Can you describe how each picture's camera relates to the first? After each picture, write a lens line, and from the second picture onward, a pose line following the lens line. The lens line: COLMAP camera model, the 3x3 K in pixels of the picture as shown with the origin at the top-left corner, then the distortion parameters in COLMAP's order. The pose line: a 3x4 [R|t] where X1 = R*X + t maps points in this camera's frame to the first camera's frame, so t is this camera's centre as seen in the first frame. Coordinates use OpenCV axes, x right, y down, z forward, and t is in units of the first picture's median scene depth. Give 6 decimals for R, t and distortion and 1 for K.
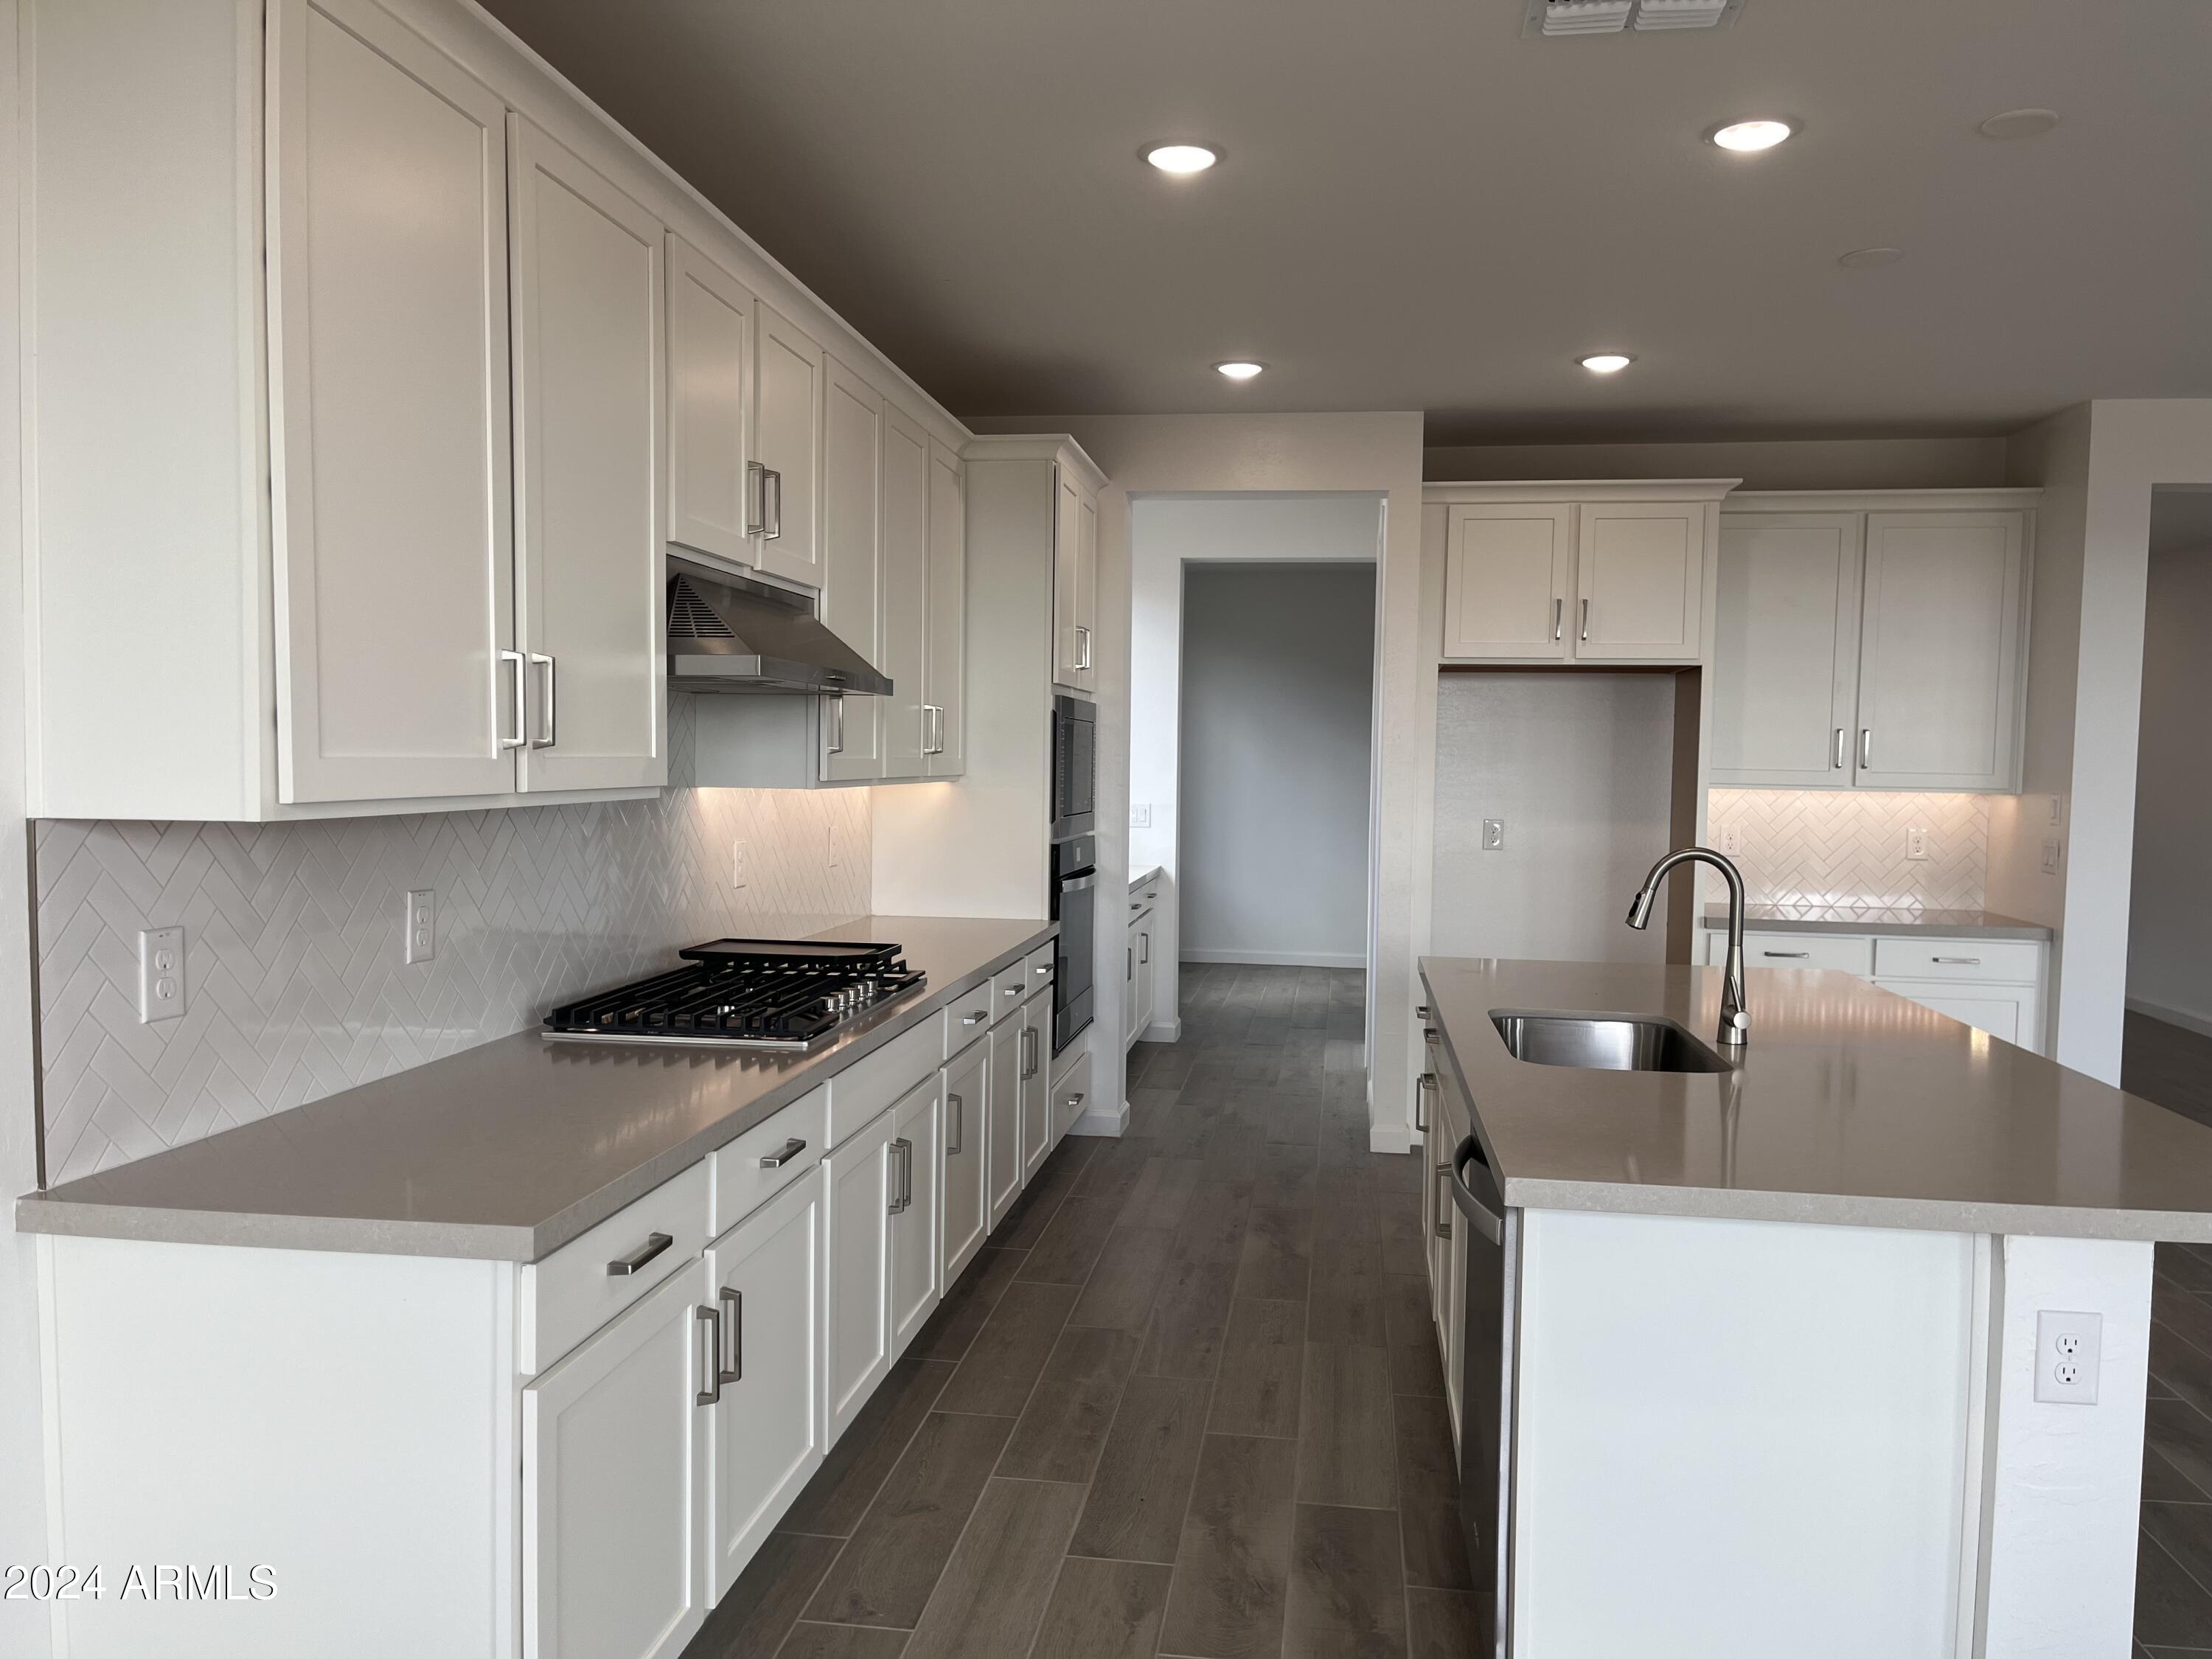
lens RADIAL K [[1661.0, 0, 1113.9], [0, 1661.0, 837.1], [0, 0, 1]] dist [0.034213, -0.029229]
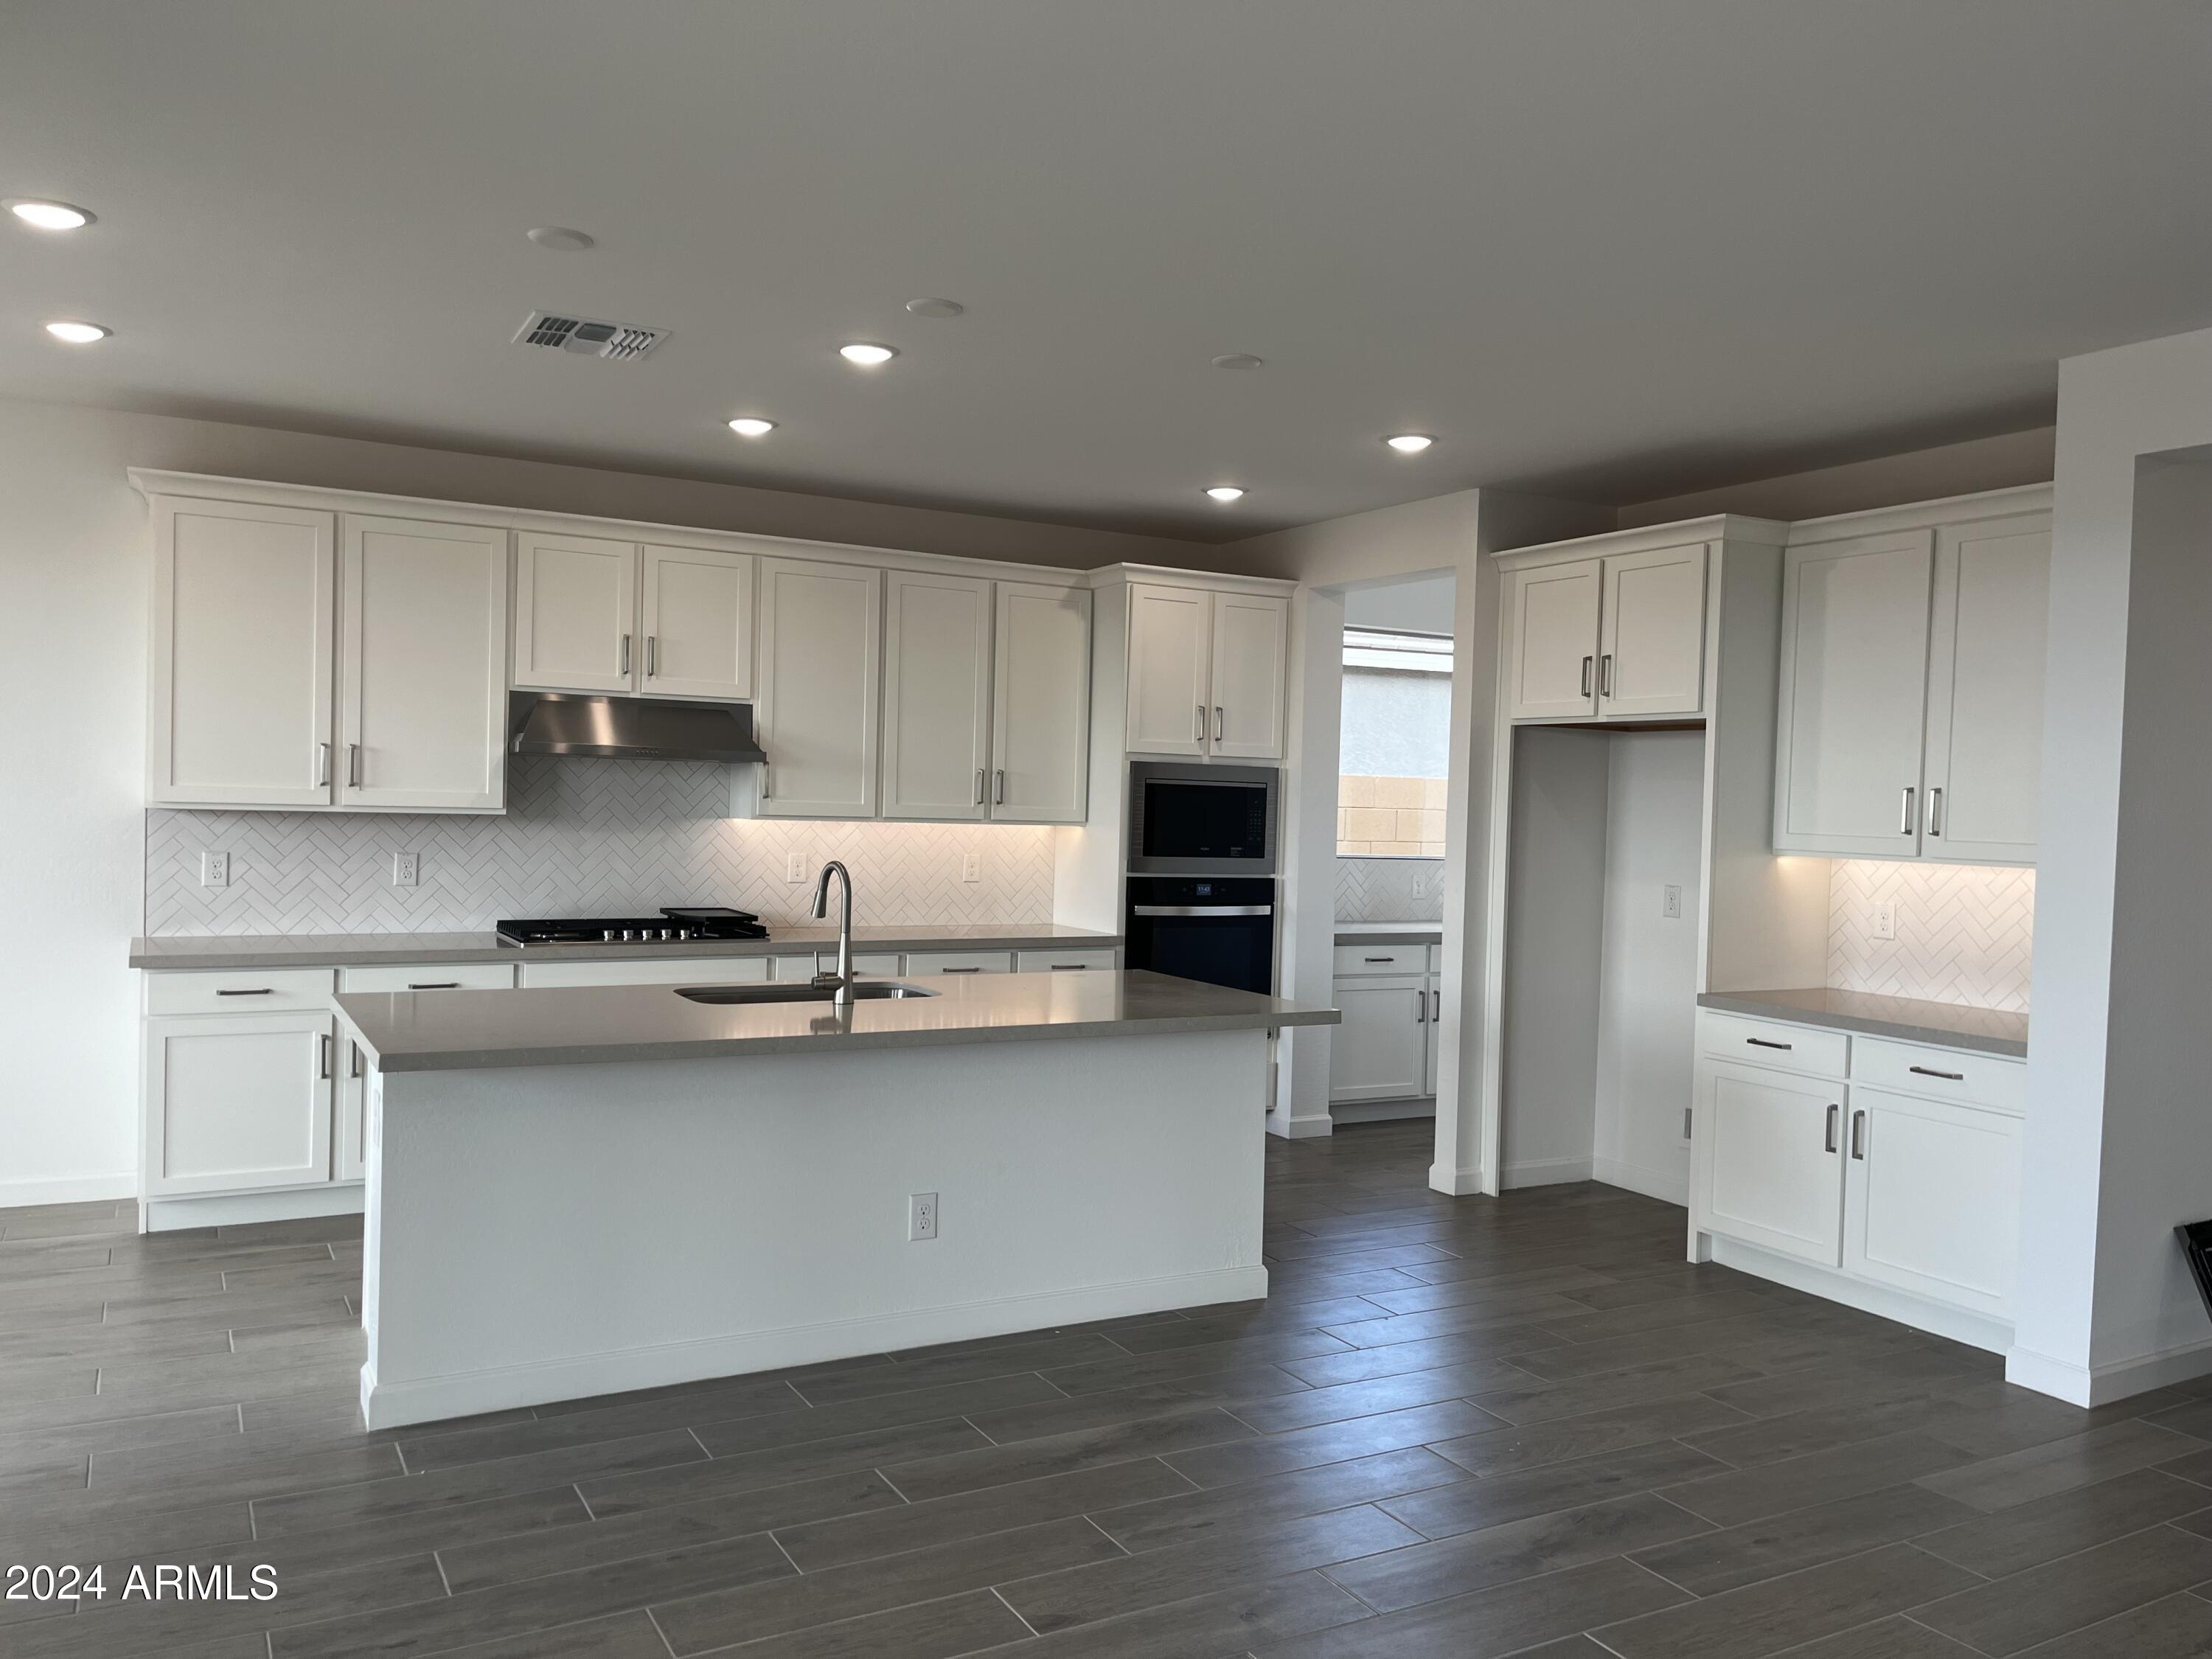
lens RADIAL K [[1661.0, 0, 1101.0], [0, 1661.0, 823.0], [0, 0, 1]] dist [0.034213, -0.029229]
pose [[0.609698, 0.013882, -0.792512, 1.002888], [-0.058469, 0.997910, -0.027502, -0.000195], [0.790474, 0.063105, 0.609236, 0.209843]]
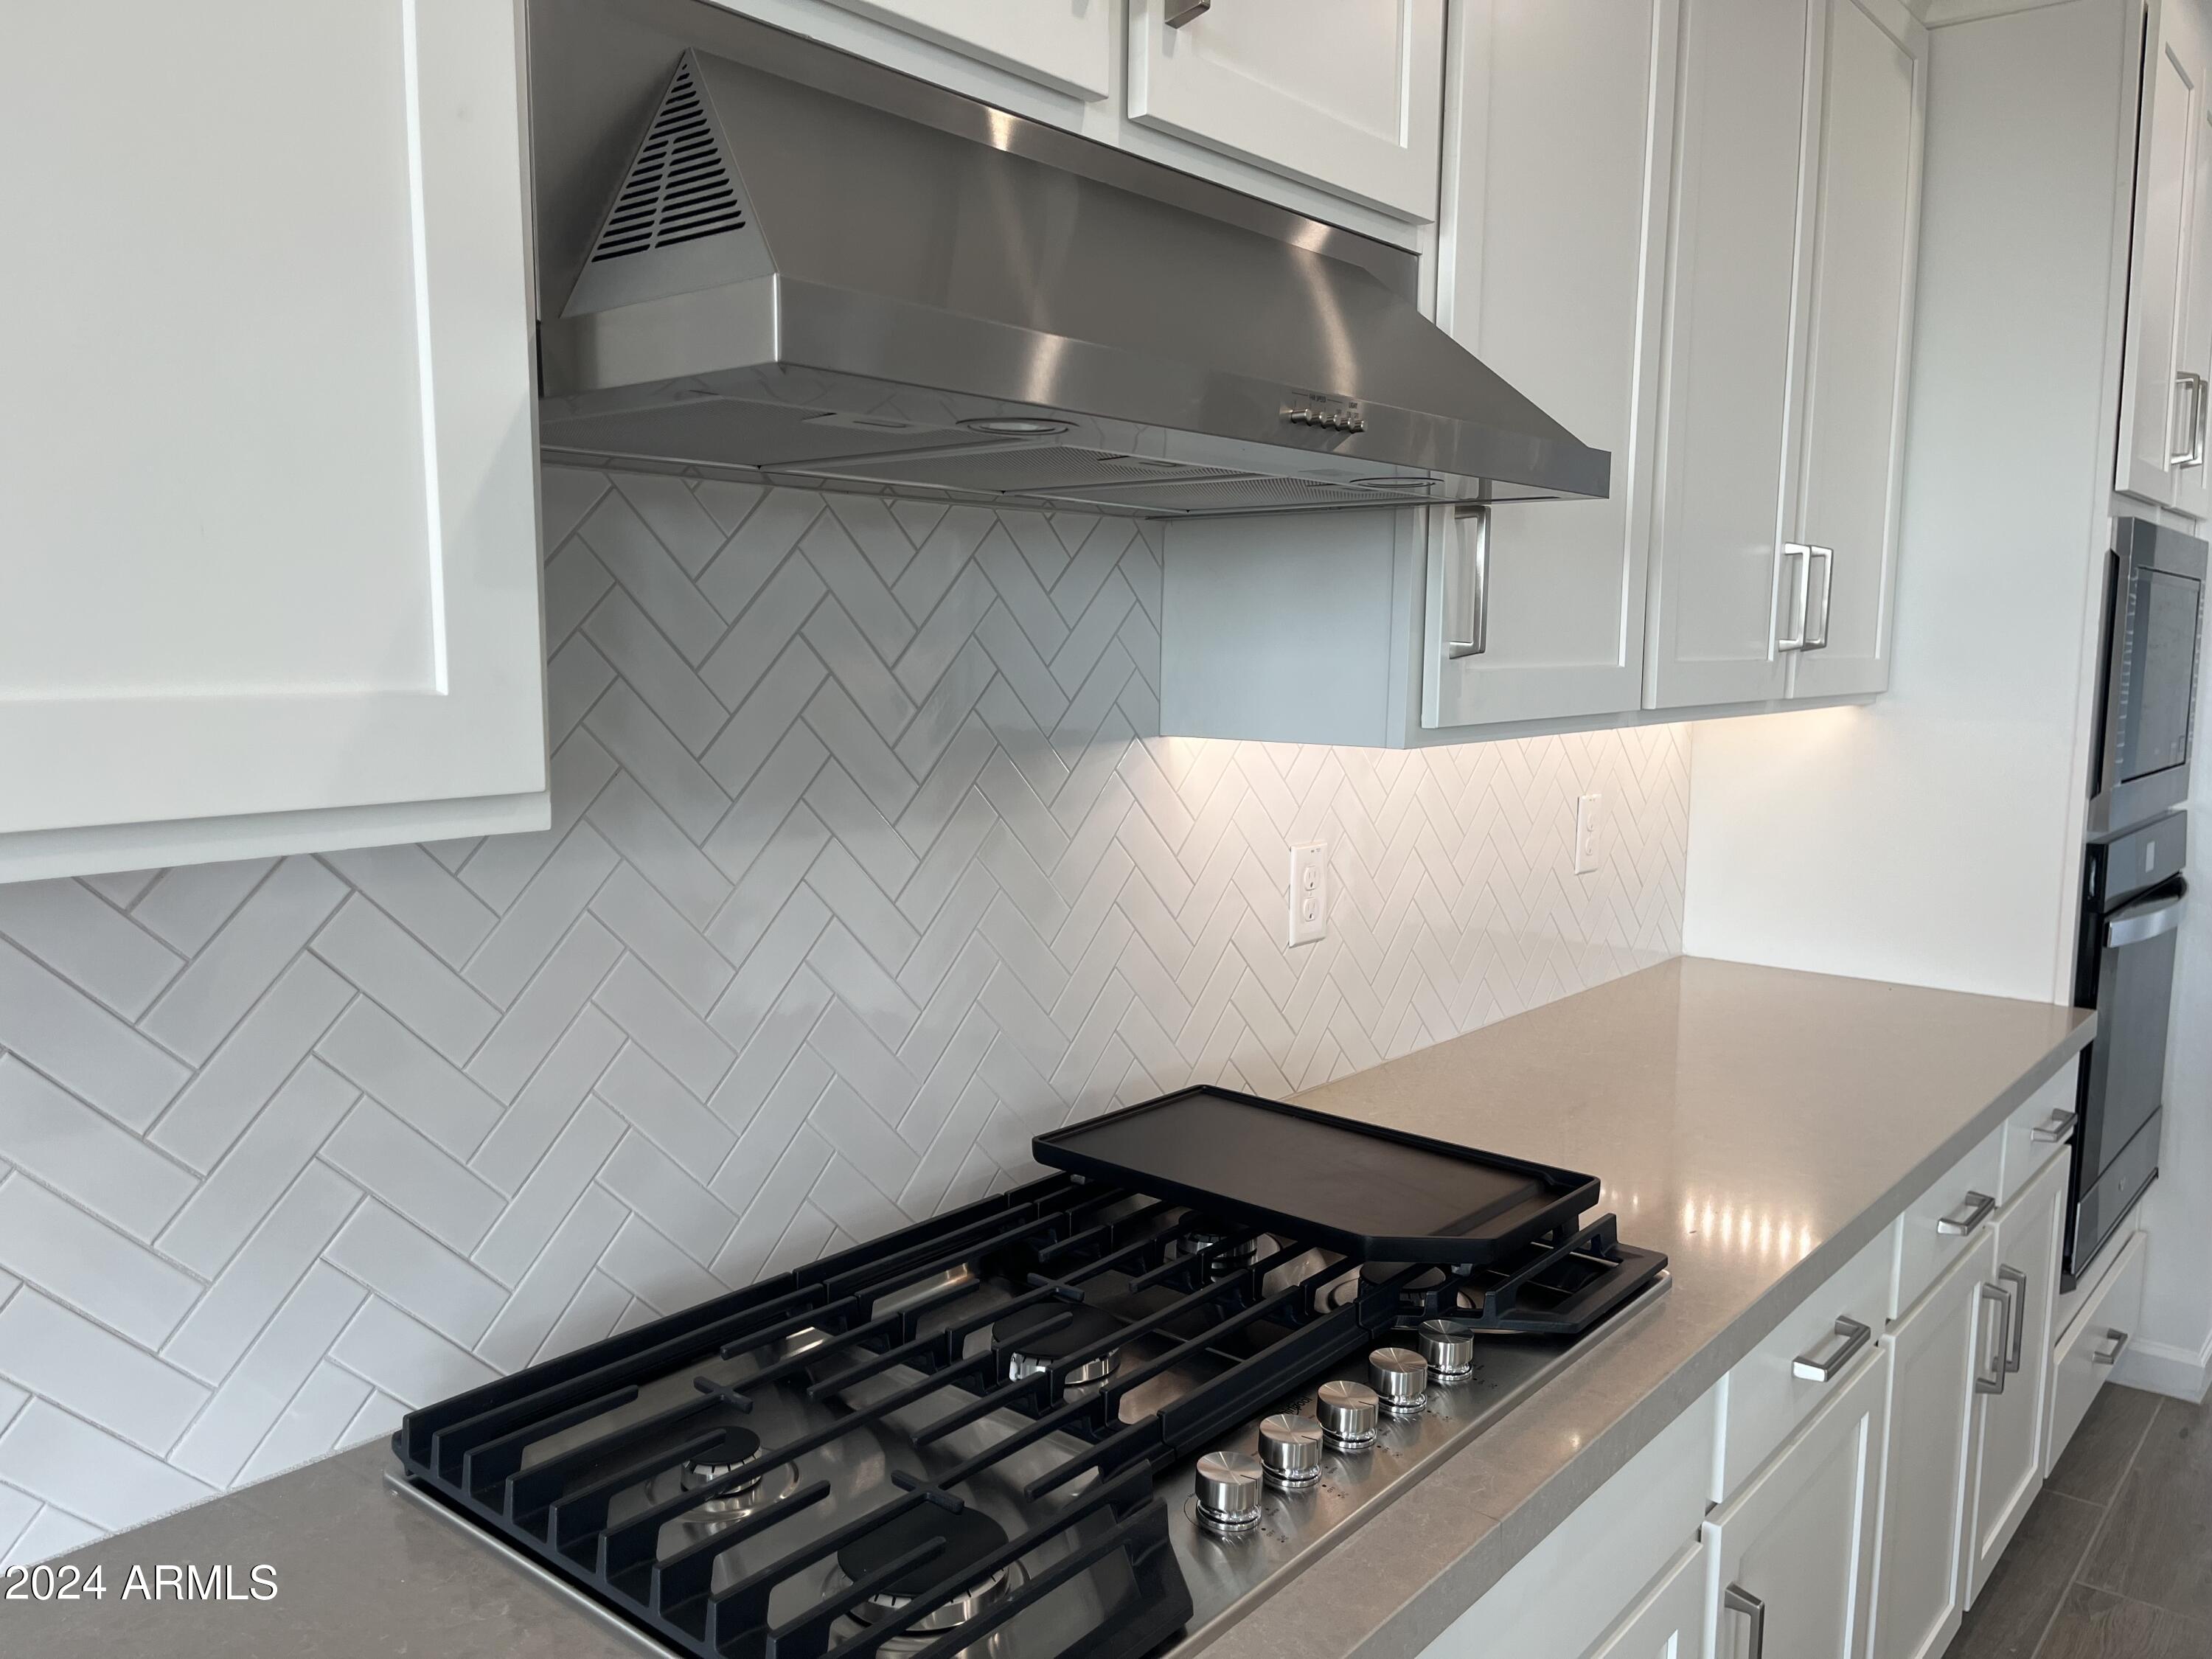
lens RADIAL K [[1661.0, 0, 1101.2], [0, 1661.0, 837.1], [0, 0, 1]] dist [0.034213, -0.029229]
pose [[0.844394, 0.057147, -0.532667, -0.021762], [-0.021463, 0.997105, 0.072950, -0.026585], [0.535293, -0.050166, 0.843175, 0.474093]]
